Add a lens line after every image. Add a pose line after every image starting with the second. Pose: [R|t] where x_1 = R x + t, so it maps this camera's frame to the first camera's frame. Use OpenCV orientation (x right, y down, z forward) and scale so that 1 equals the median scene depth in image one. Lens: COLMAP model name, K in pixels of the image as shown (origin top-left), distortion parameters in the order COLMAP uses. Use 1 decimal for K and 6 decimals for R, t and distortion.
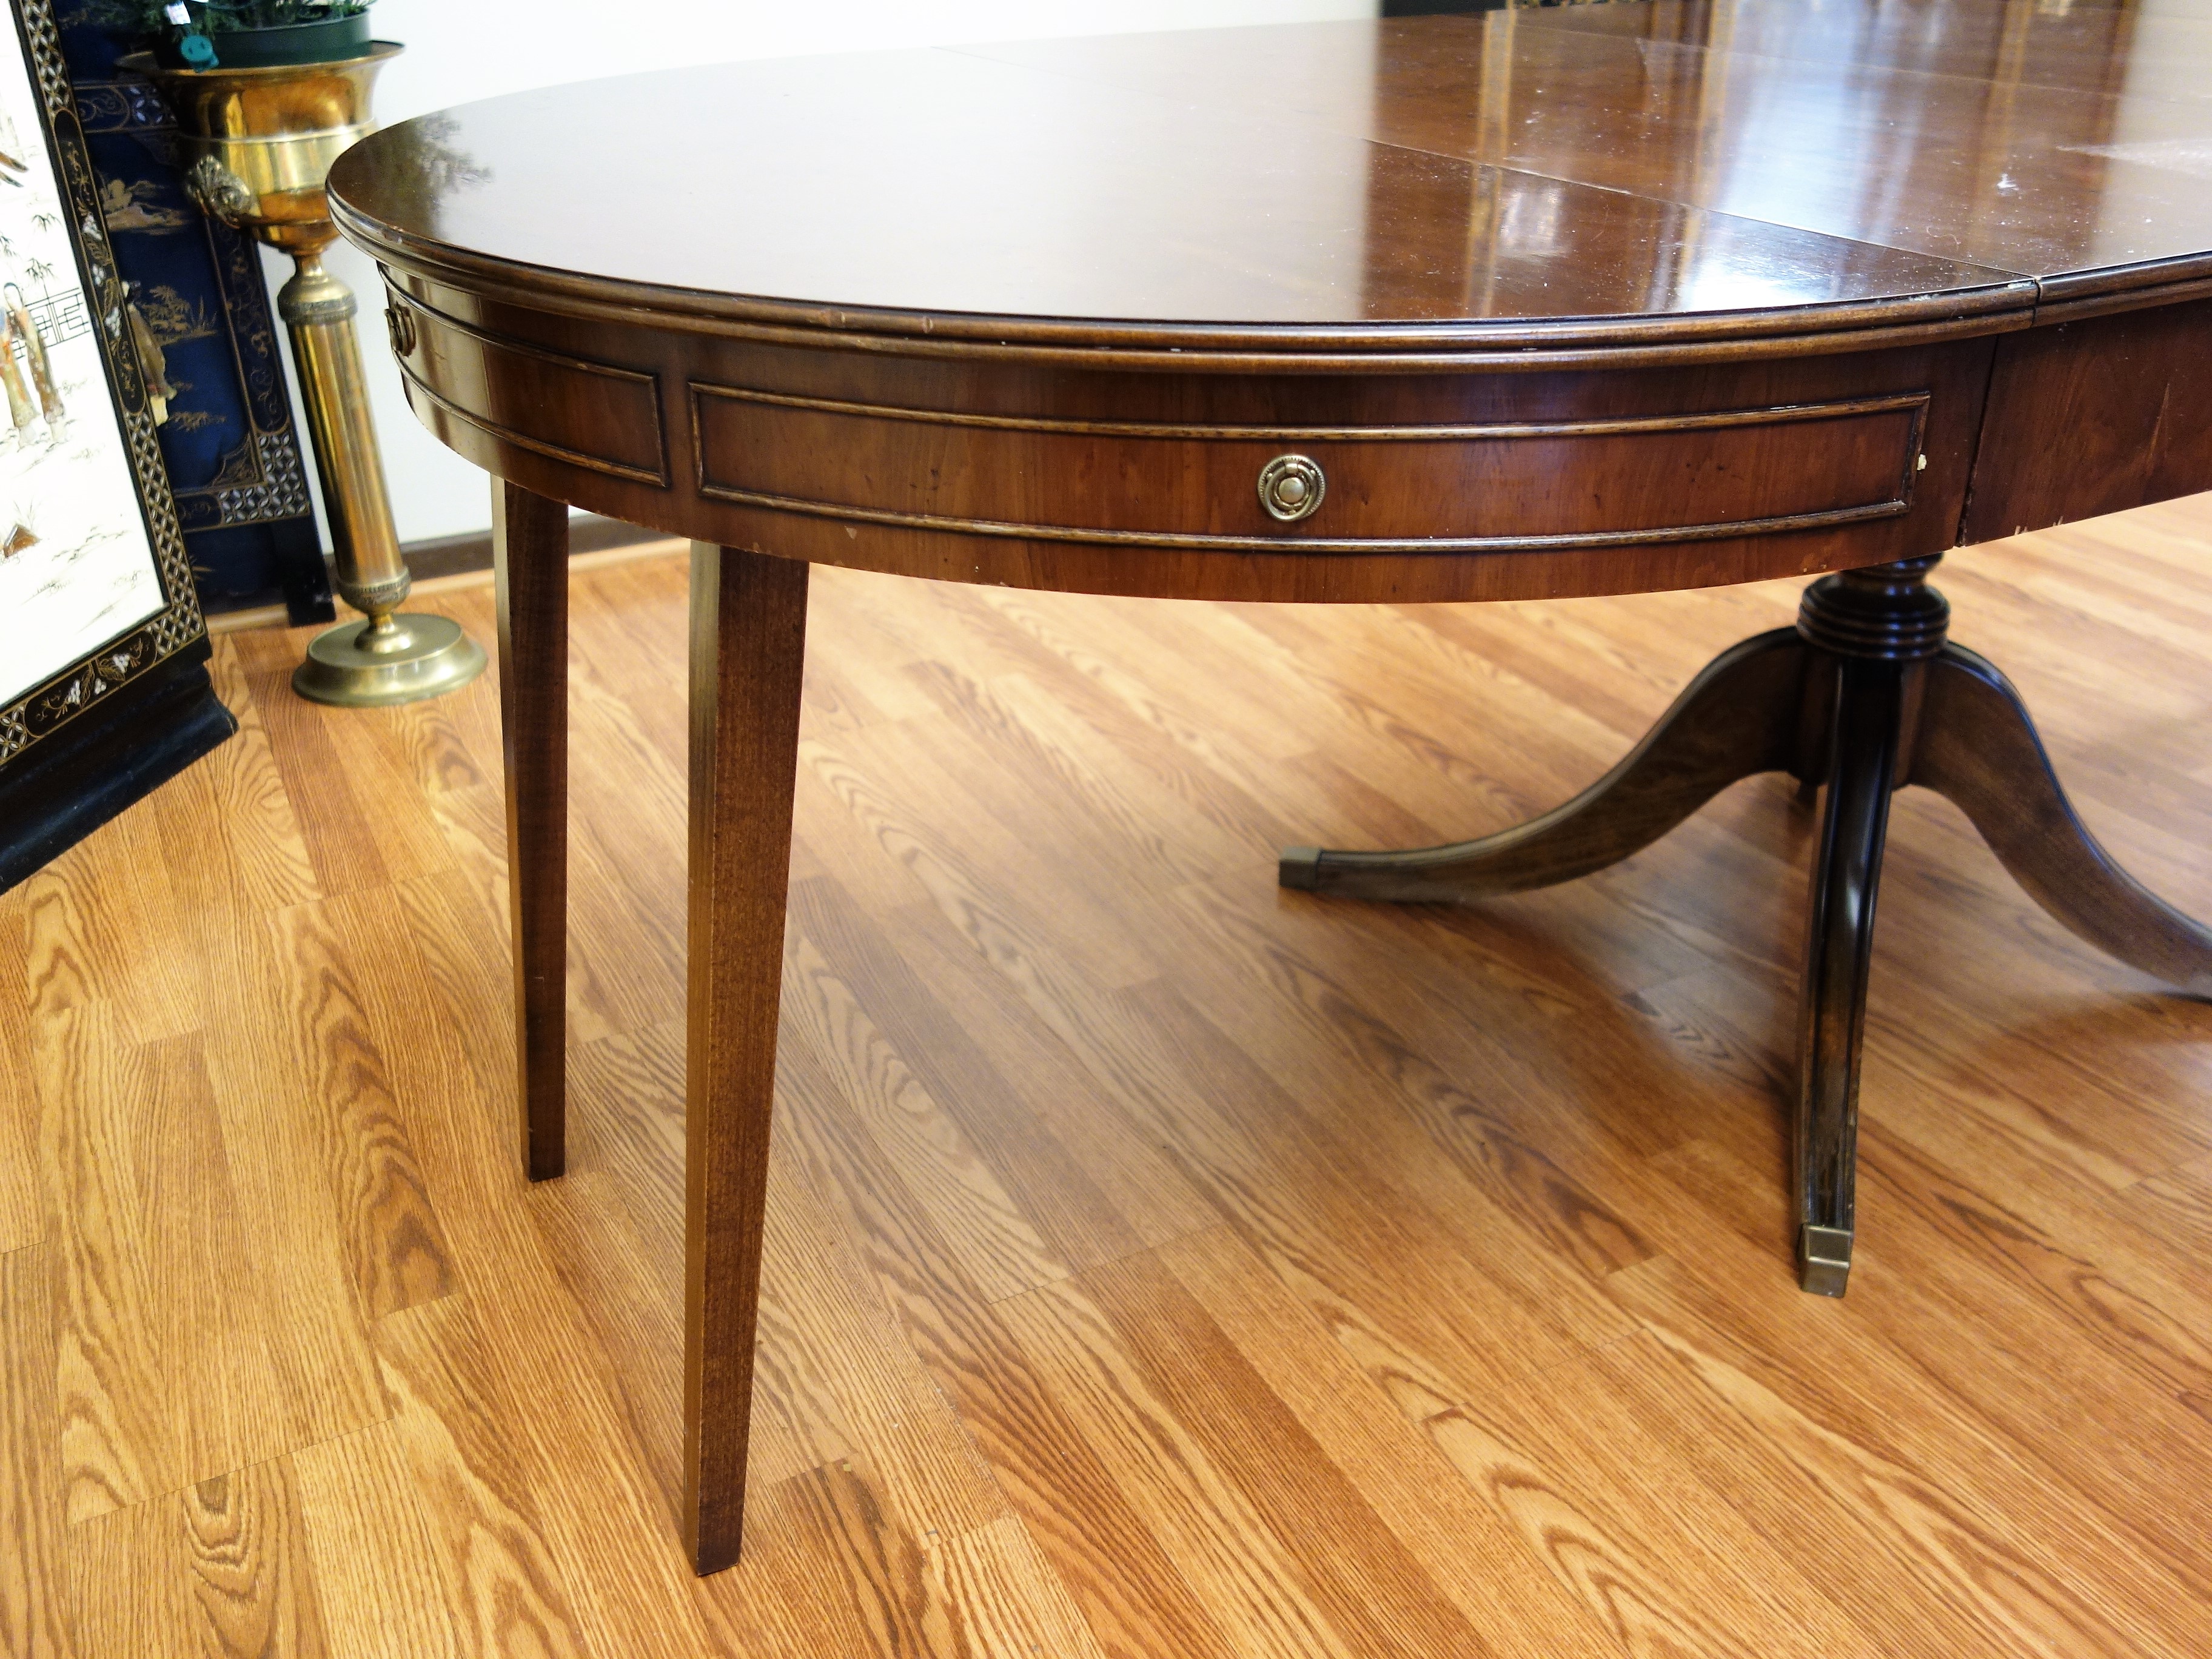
lens RADIAL K [[1953.8, 0, 1096.5], [0, 1953.8, 838.4], [0, 0, 1]] dist [0.009149, -0.008424]
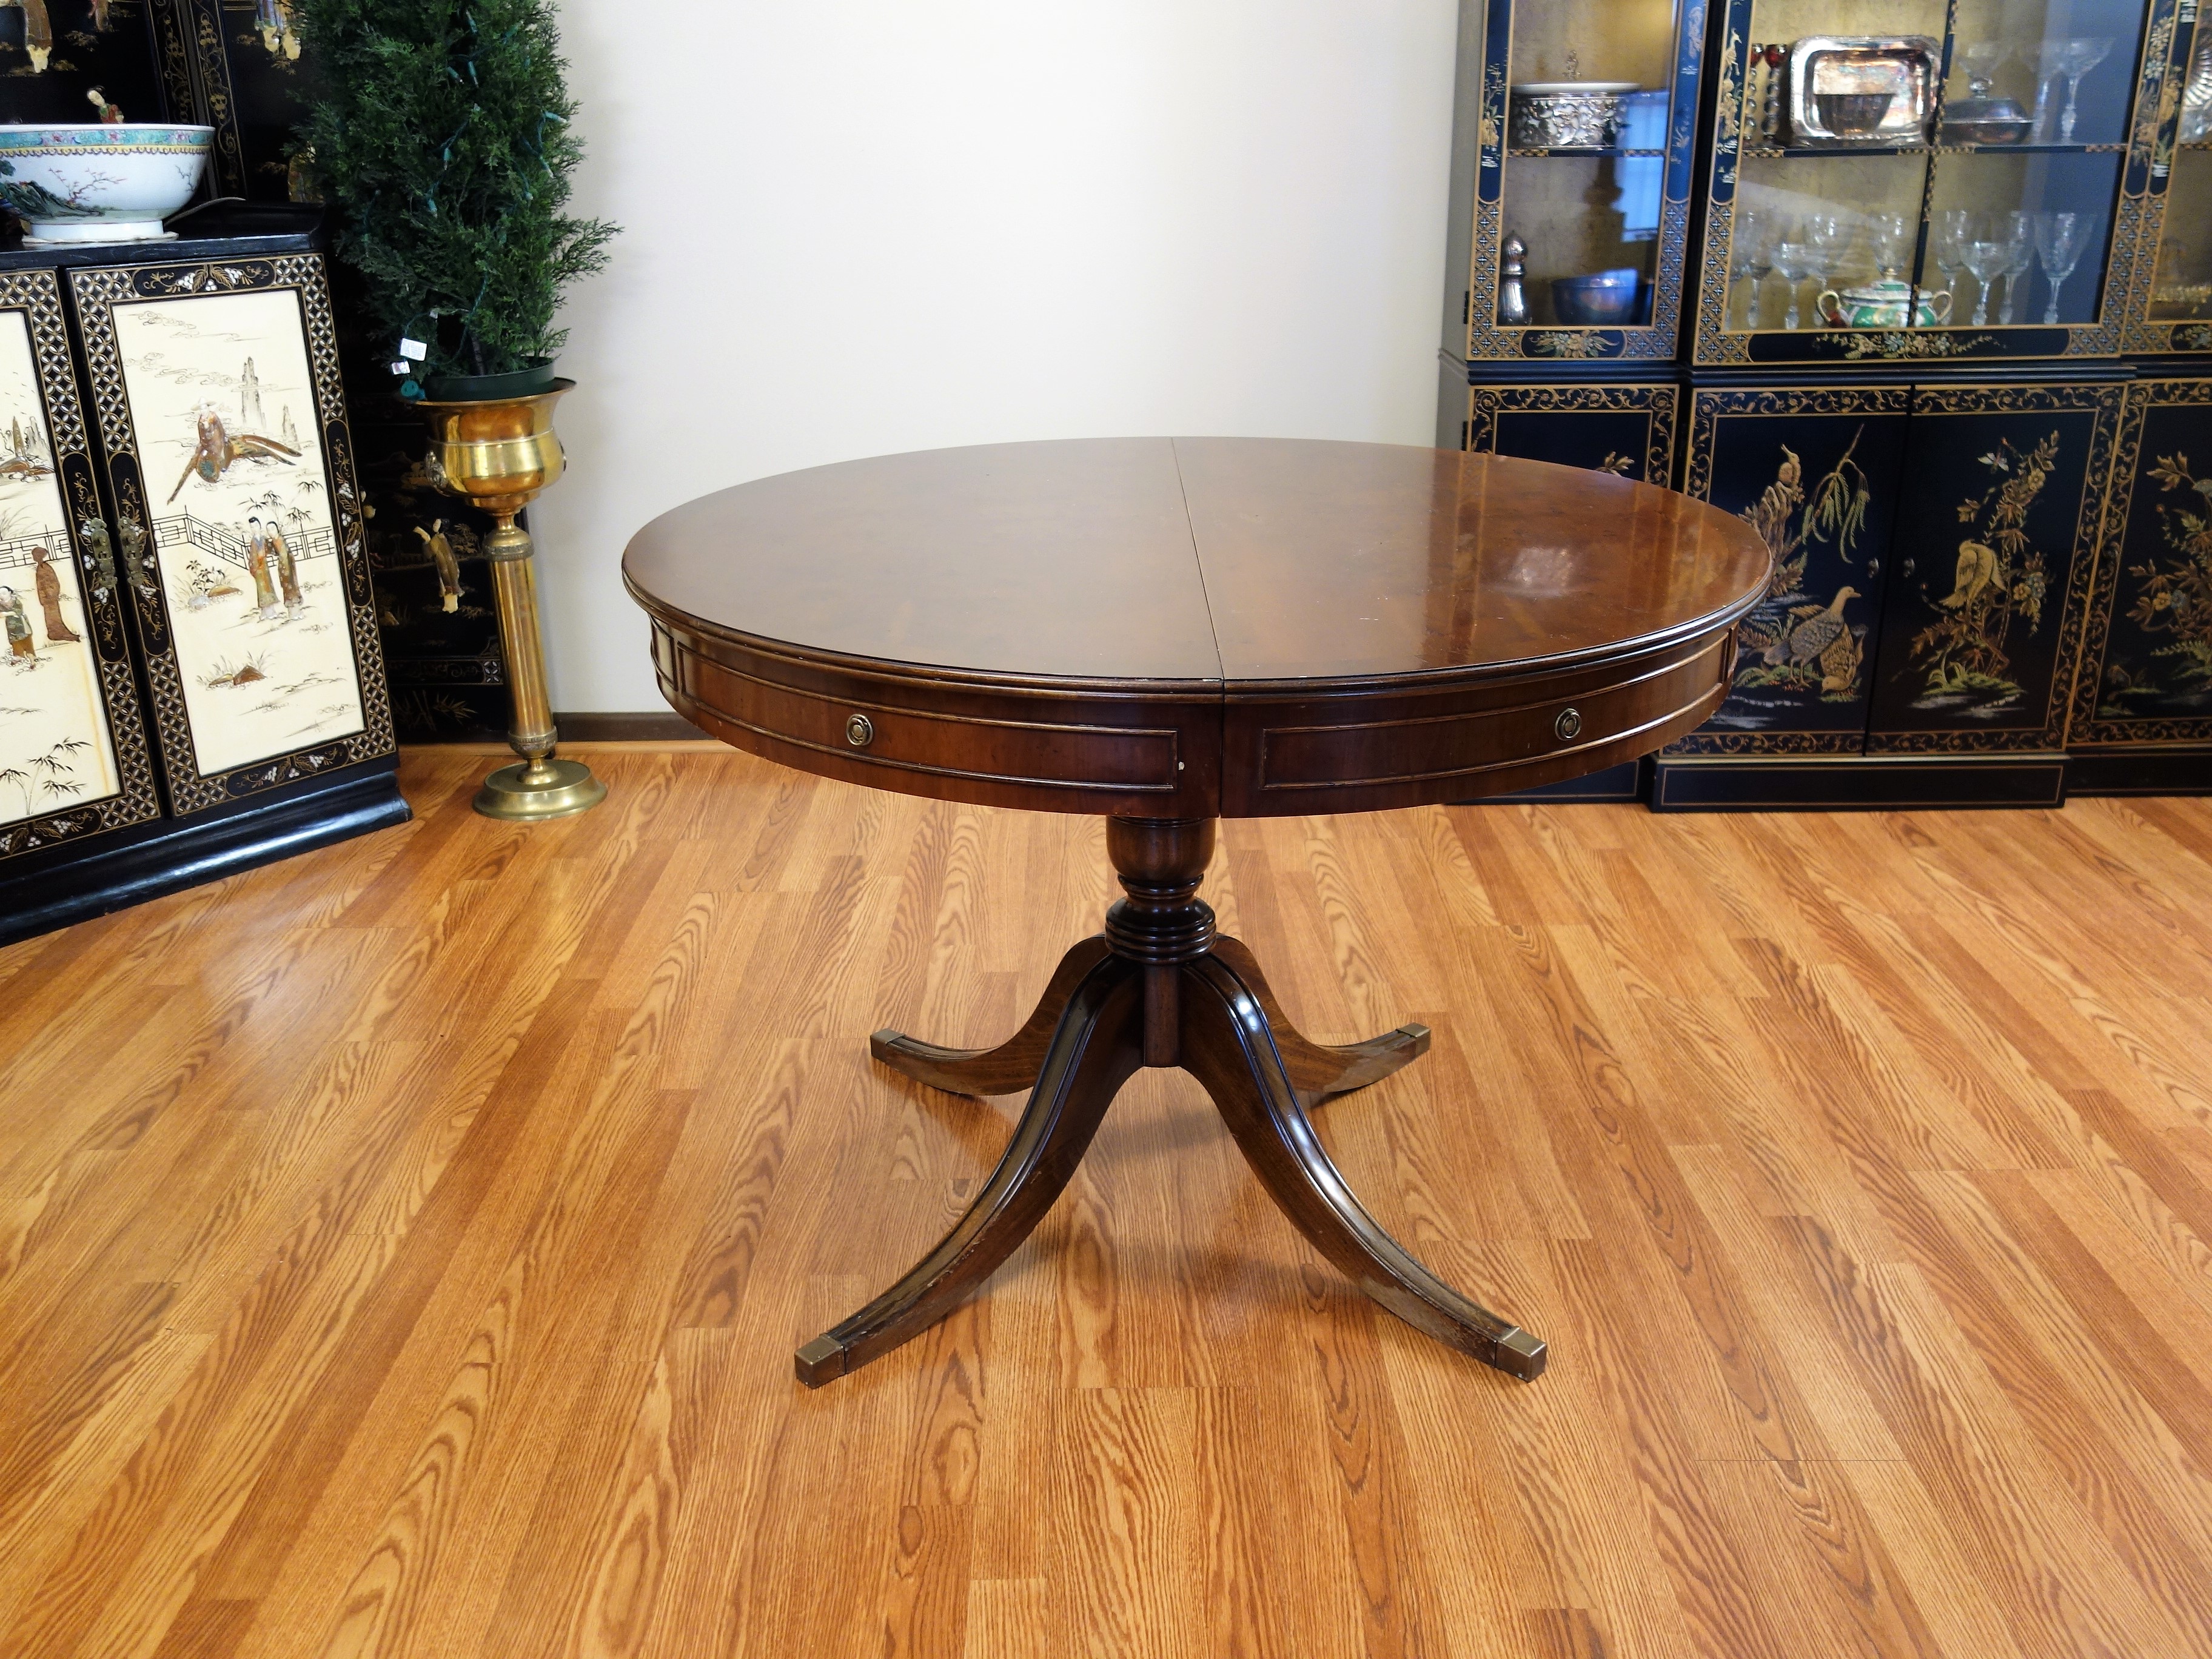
lens RADIAL K [[1953.8, 0, 1100.6], [0, 1953.8, 837.7], [0, 0, 1]] dist [0.009149, -0.008424]
pose [[0.889618, 0.167322, -0.424950, 0.757199], [-0.212088, 0.975411, -0.059936, -0.072372], [0.404472, 0.143447, 0.903230, -0.146632]]
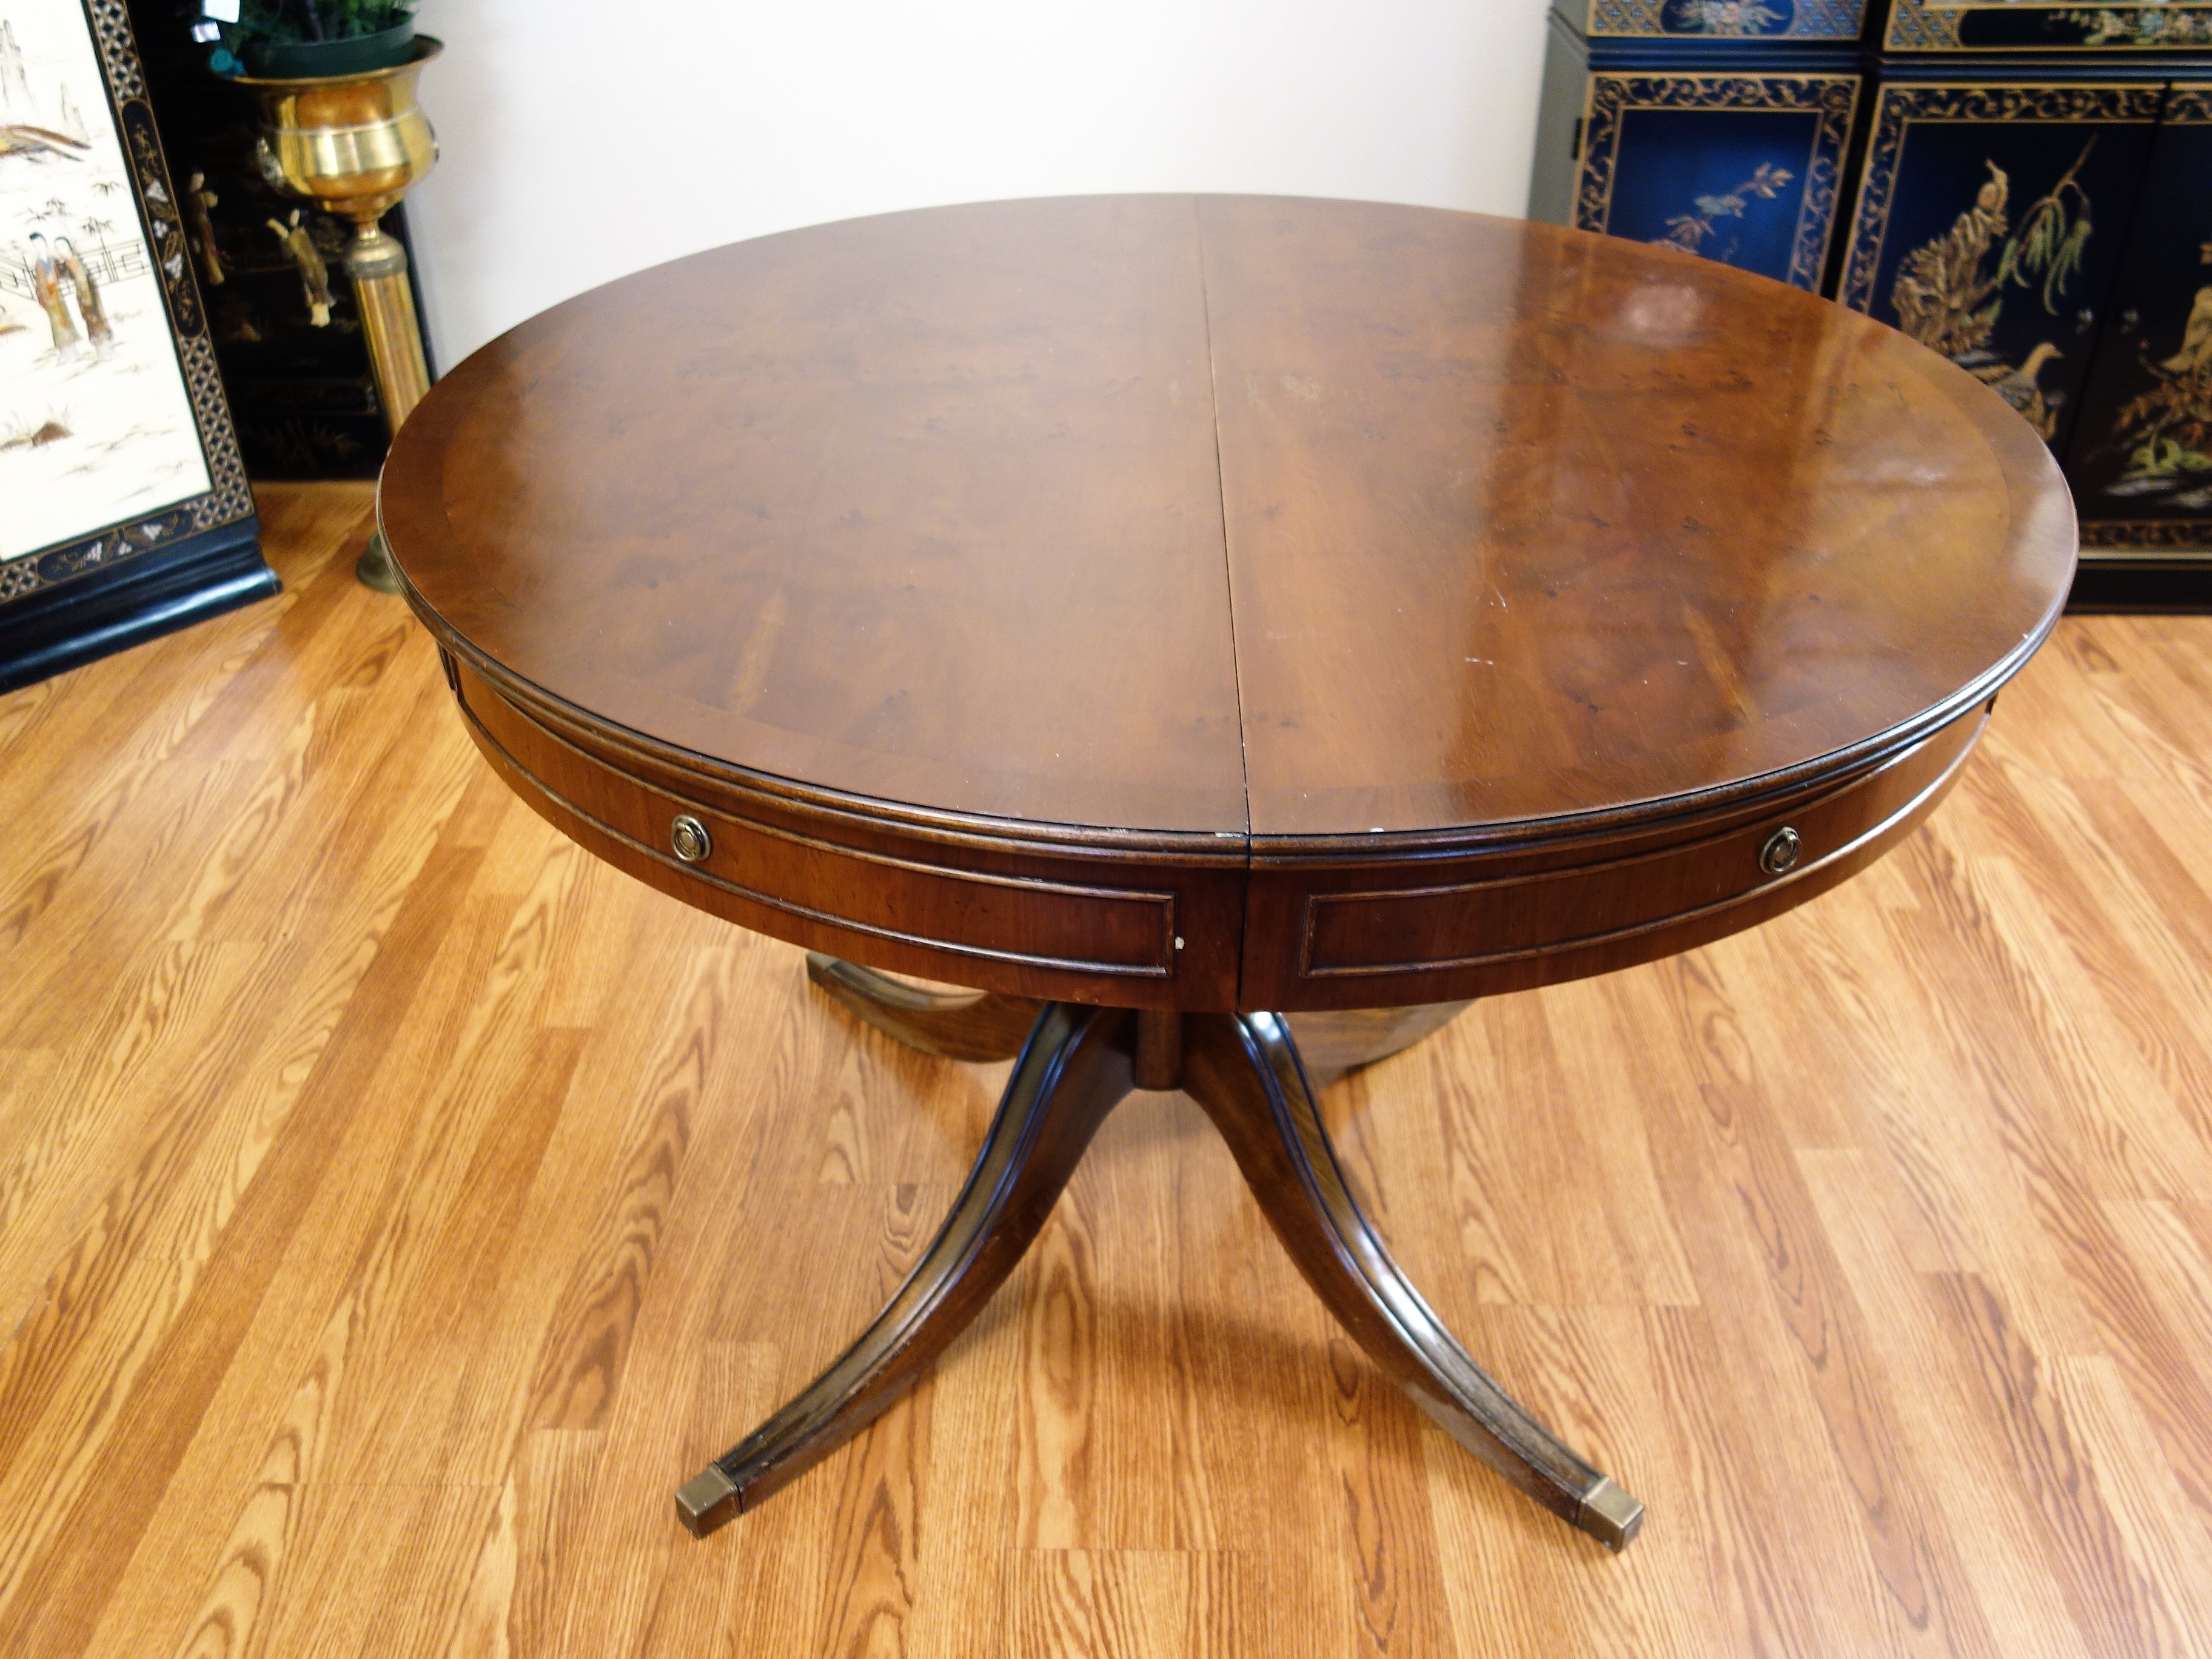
lens RADIAL K [[1953.8, 0, 1102.0], [0, 1953.8, 833.1], [0, 0, 1]] dist [0.009149, -0.008424]
pose [[0.880303, 0.269191, -0.390643, 0.626423], [-0.228671, 0.962224, 0.147763, -0.241528], [0.415663, -0.040748, 0.908605, 0.093602]]
